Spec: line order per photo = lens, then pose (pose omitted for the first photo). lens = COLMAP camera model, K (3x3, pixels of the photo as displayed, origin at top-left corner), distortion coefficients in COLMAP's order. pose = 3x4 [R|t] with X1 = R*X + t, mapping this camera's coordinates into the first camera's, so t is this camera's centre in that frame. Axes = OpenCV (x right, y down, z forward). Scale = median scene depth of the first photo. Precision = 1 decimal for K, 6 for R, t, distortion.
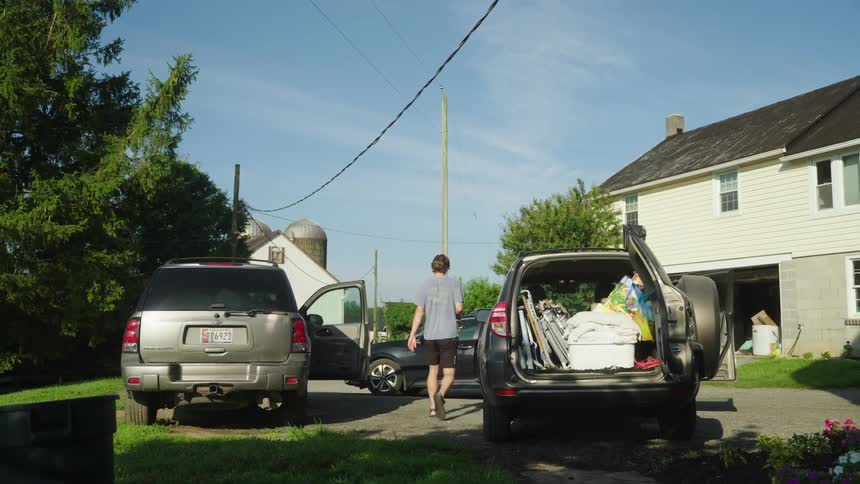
lens RADIAL K [[907.6, 0, 430.0], [0, 907.6, 242.0], [0, 0, 1]] dist [-0.014780, -0.001458]
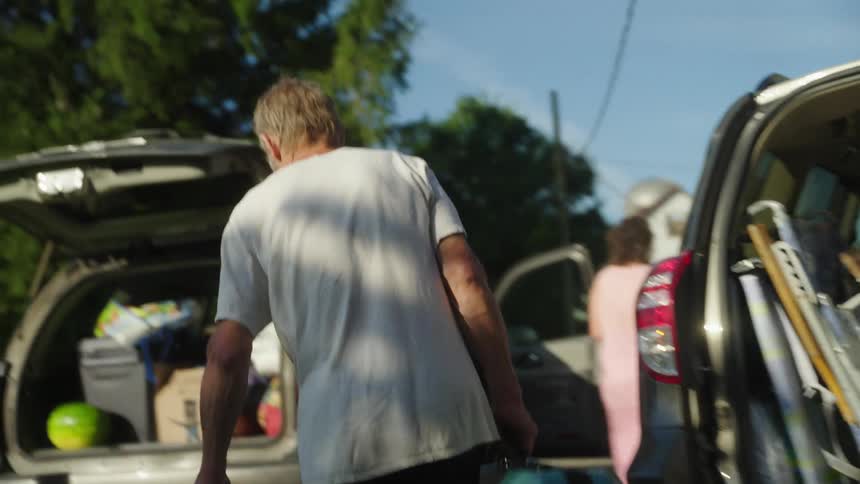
lens RADIAL K [[1117.3, 0, 430.0], [0, 1117.3, 242.0], [0, 0, 1]] dist [0.018143, -0.017231]
pose [[0.874657, -0.121180, -0.469352, 0.155282], [0.128147, 0.991606, -0.017211, 0.051393], [0.467497, -0.045092, 0.882844, 0.574212]]
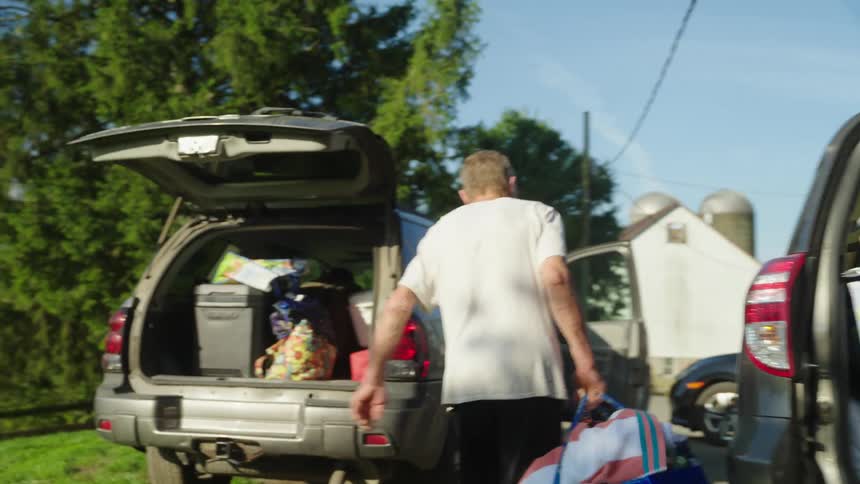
lens RADIAL K [[907.6, 0, 430.0], [0, 907.6, 242.0], [0, 0, 1]] dist [-0.014780, -0.001458]
pose [[0.868832, -0.035882, -0.493805, 0.109823], [0.038818, 0.999237, -0.004311, 0.051214], [0.493583, -0.015422, 0.869562, 0.594820]]
